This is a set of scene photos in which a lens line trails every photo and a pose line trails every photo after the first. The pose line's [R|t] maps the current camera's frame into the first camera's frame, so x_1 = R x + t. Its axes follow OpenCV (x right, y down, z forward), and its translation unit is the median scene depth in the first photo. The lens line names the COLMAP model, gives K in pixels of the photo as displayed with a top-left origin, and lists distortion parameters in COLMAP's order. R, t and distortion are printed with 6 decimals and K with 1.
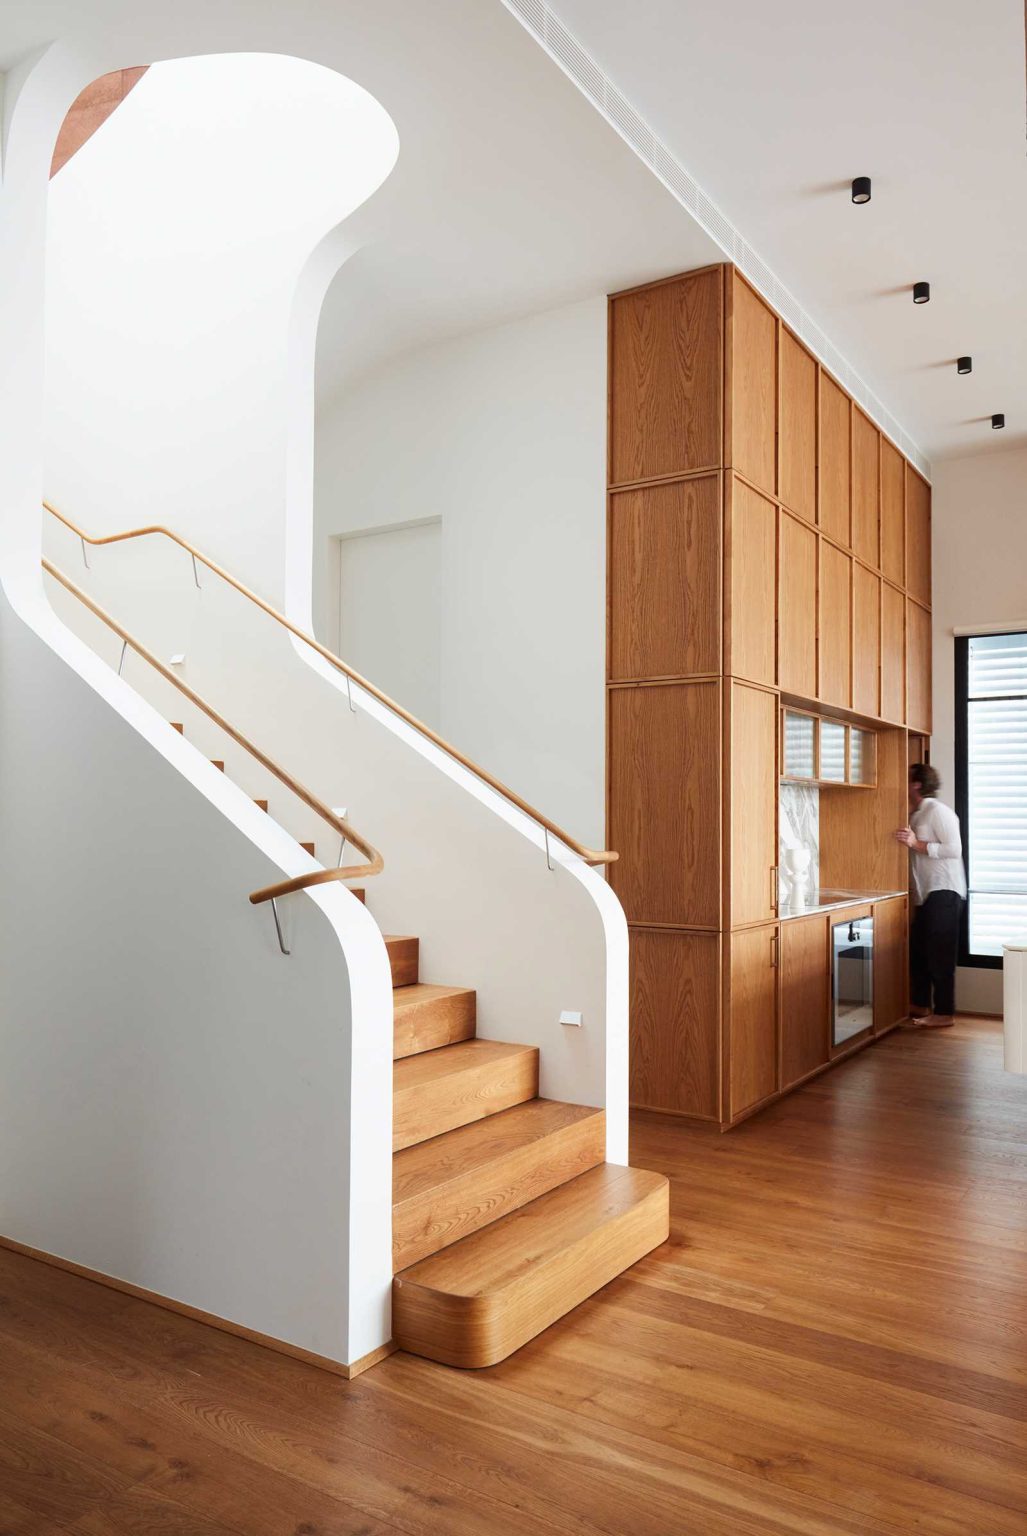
lens RADIAL K [[1096.3, 0, 512.9], [0, 1096.3, 769.4], [0, 0, 1]] dist [0.004589, 0.001092]
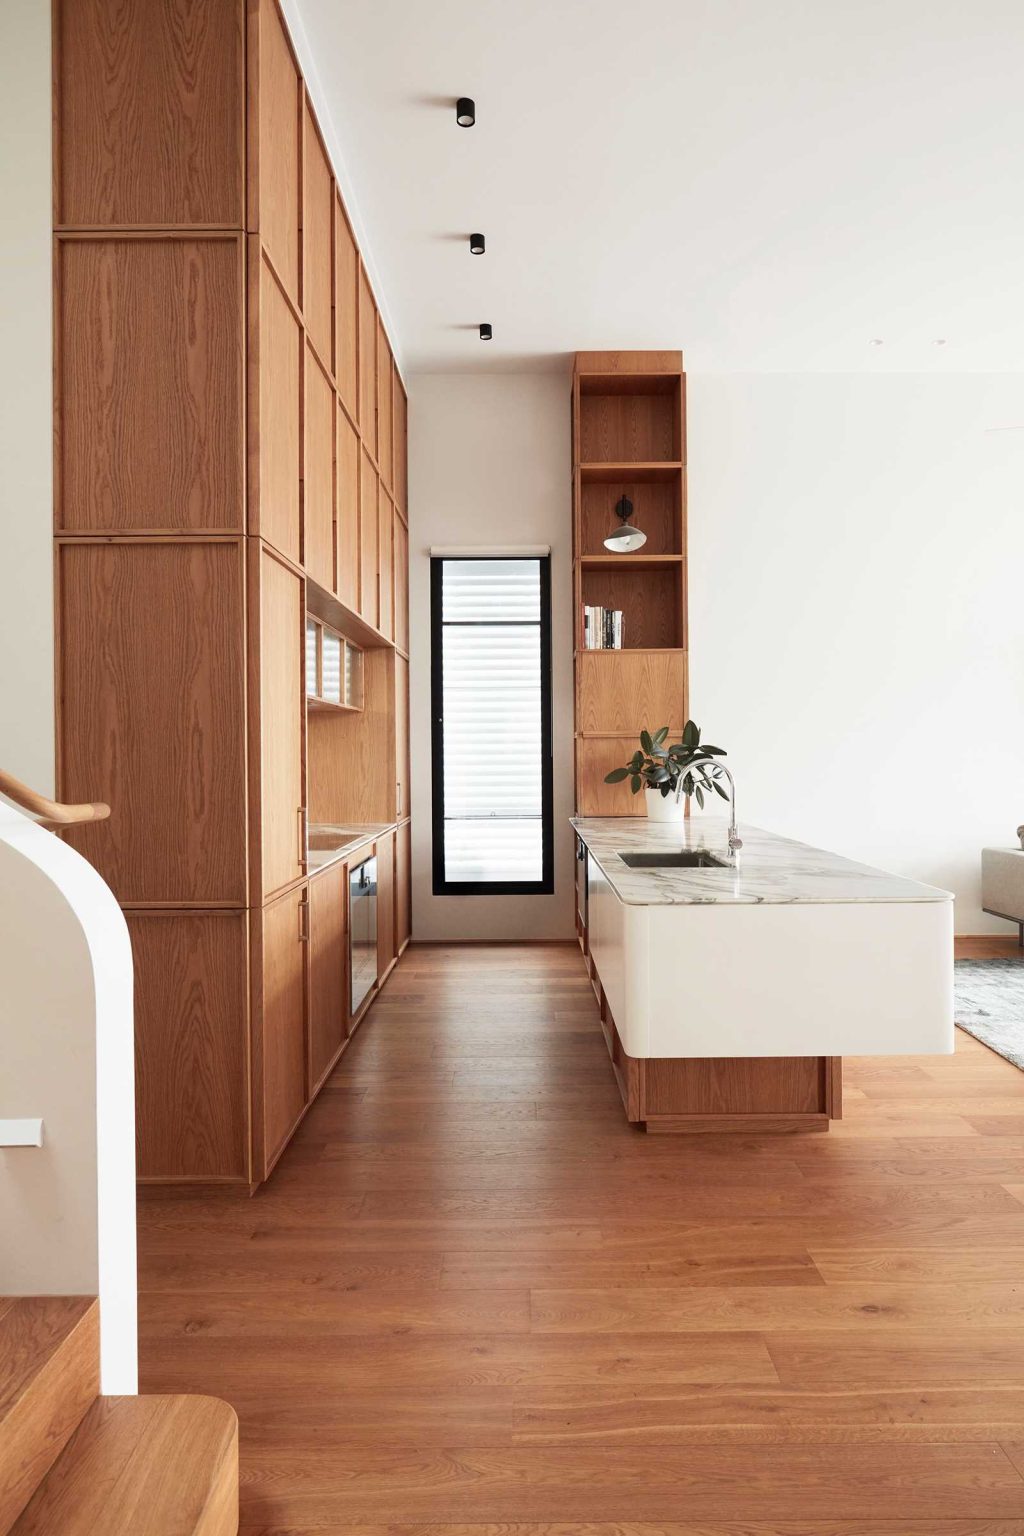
lens RADIAL K [[937.1, 0, 513.8], [0, 937.1, 755.3], [0, 0, 1]] dist [-0.015833, 0.006086]
pose [[0.833141, -0.013378, 0.552898, 0.005579], [-0.015061, 0.998788, 0.046861, 0.020875], [-0.552855, -0.047369, 0.831930, 0.397800]]
